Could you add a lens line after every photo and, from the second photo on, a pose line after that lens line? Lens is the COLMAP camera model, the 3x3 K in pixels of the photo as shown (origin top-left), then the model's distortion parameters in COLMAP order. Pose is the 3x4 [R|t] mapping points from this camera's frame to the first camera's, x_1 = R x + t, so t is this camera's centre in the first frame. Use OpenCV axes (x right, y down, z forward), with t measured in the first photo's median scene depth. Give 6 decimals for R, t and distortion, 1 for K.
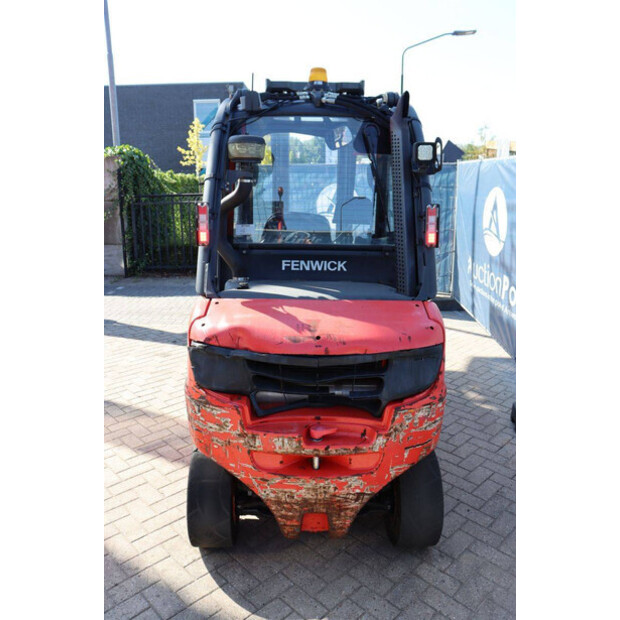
lens RADIAL K [[502.3, 0, 314.9], [0, 502.3, 308.5], [0, 0, 1]] dist [-0.135075, 0.092544]
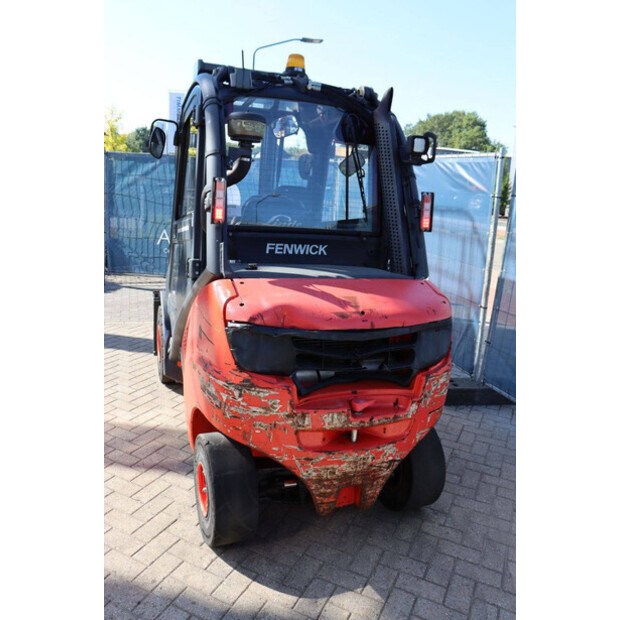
lens RADIAL K [[502.3, 0, 314.9], [0, 502.3, 306.4], [0, 0, 1]] dist [-0.135075, 0.092544]
pose [[0.939682, -0.026390, 0.341029, -0.412255], [0.027824, 0.999613, 0.000686, 0.038890], [-0.340915, 0.008844, 0.940053, 0.055137]]
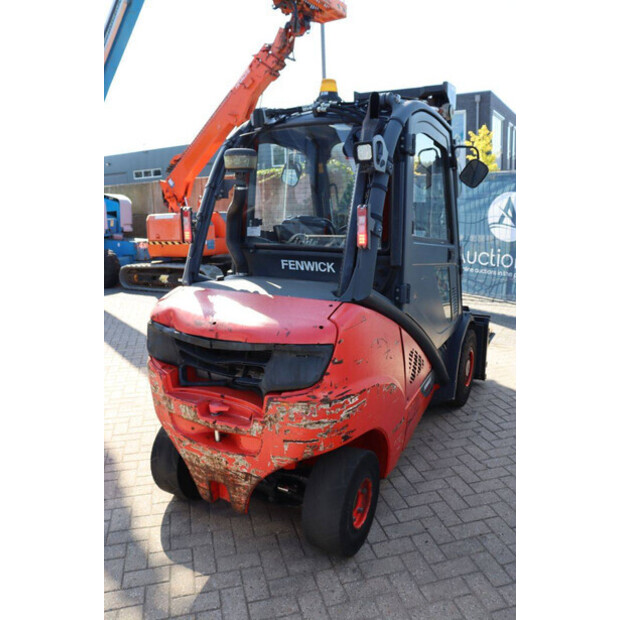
lens RADIAL K [[502.3, 0, 314.8], [0, 502.3, 310.3], [0, 0, 1]] dist [-0.135075, 0.092544]
pose [[0.867404, 0.087101, -0.489922, 0.707610], [-0.097164, 0.995256, 0.004914, 0.001425], [0.488026, 0.043340, 0.871752, 0.115470]]
